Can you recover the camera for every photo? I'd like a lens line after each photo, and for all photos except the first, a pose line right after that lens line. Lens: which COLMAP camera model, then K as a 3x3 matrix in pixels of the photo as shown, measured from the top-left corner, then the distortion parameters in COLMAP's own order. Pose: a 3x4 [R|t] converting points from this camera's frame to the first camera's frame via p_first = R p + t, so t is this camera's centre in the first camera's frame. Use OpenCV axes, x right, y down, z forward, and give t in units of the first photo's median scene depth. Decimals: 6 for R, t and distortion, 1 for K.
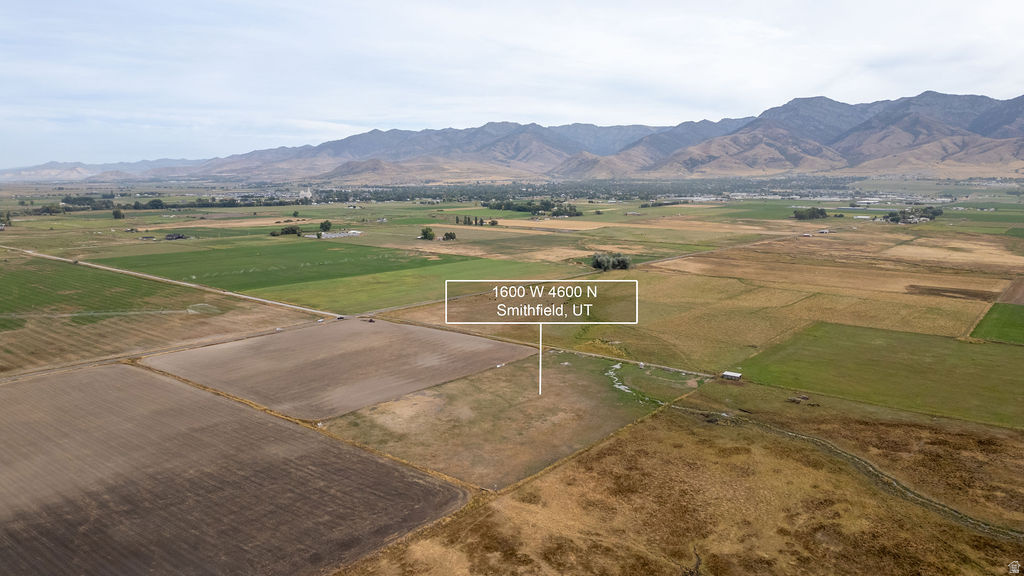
lens RADIAL K [[712.2, 0, 513.6], [0, 712.2, 287.1], [0, 0, 1]] dist [0.080369, -0.074865]
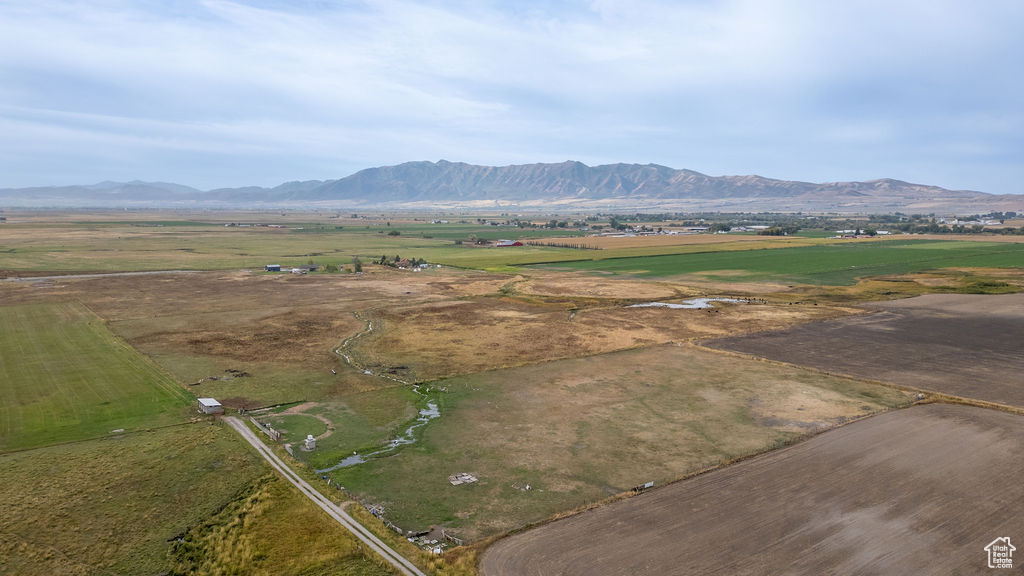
lens RADIAL K [[712.2, 0, 513.6], [0, 712.2, 287.1], [0, 0, 1]] dist [0.080369, -0.074865]
pose [[-0.966758, -0.031082, 0.253798, -0.047957], [0.035454, 0.966702, 0.253438, -0.090416], [-0.253225, 0.254011, -0.933464, 1.436078]]
